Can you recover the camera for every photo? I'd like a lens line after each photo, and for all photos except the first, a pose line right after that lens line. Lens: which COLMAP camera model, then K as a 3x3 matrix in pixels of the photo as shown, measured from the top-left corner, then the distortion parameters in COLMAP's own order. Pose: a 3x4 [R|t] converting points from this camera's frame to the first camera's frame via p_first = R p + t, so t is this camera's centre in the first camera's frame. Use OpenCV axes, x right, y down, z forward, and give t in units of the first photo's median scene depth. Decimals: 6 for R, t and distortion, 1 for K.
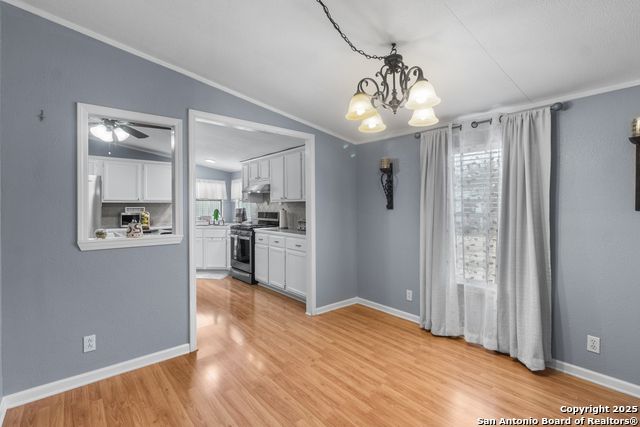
lens RADIAL K [[298.0, 0, 316.3], [0, 298.0, 209.3], [0, 0, 1]] dist [0.001261, 0.000751]
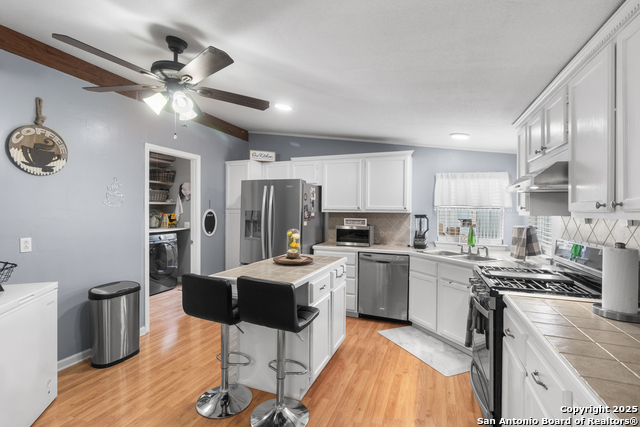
lens RADIAL K [[298.0, 0, 316.3], [0, 298.0, 209.3], [0, 0, 1]] dist [0.001261, 0.000751]
pose [[0.482361, 0.002931, -0.875968, -0.005156], [-0.019237, 0.999789, -0.007248, -0.023452], [0.875761, 0.020347, 0.482315, 0.567792]]
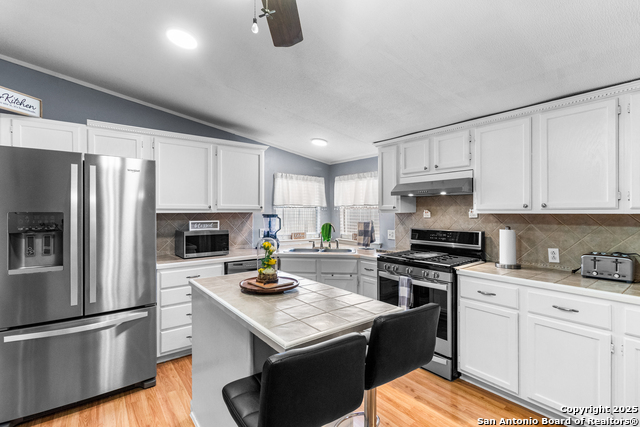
lens RADIAL K [[296.4, 0, 315.5], [0, 296.4, 213.3], [0, 0, 1]] dist [-0.000940, 0.000060]
pose [[0.999027, 0.000718, -0.044101, -0.376800], [-0.000836, 0.999996, -0.002649, -0.020609], [0.044099, 0.002684, 0.999024, 0.450818]]
